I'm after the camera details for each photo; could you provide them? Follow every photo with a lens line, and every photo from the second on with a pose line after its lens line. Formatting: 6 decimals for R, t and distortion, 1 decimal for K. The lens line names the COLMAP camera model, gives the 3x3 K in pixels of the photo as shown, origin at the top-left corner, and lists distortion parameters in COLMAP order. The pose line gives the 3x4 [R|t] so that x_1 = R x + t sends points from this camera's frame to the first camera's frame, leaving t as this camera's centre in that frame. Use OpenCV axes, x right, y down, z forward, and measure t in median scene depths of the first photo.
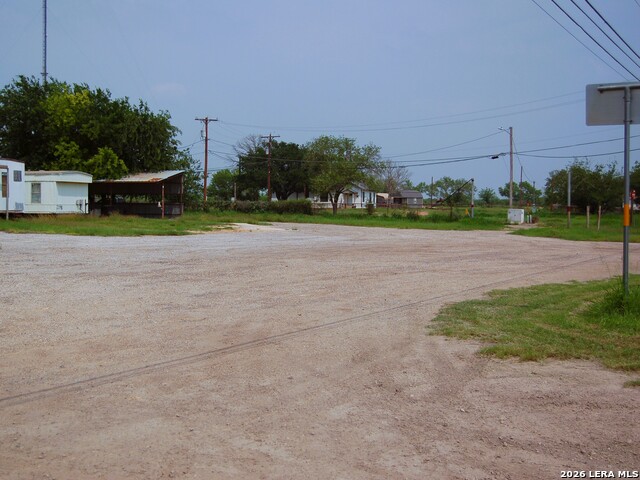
lens RADIAL K [[884.0, 0, 285.5], [0, 884.0, 239.6], [0, 0, 1]] dist [-0.052935, 0.032878]
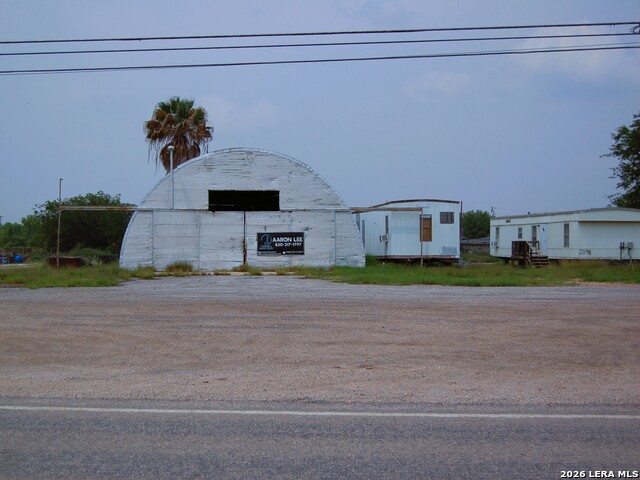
lens RADIAL K [[1001.6, 0, 283.4], [0, 1001.6, 240.2], [0, 0, 1]] dist [-0.027037, -0.052801]
pose [[0.424180, -0.014099, -0.905468, 0.462715], [-0.030673, 0.999081, -0.029926, -0.010353], [0.905058, 0.040467, 0.423358, 0.334361]]
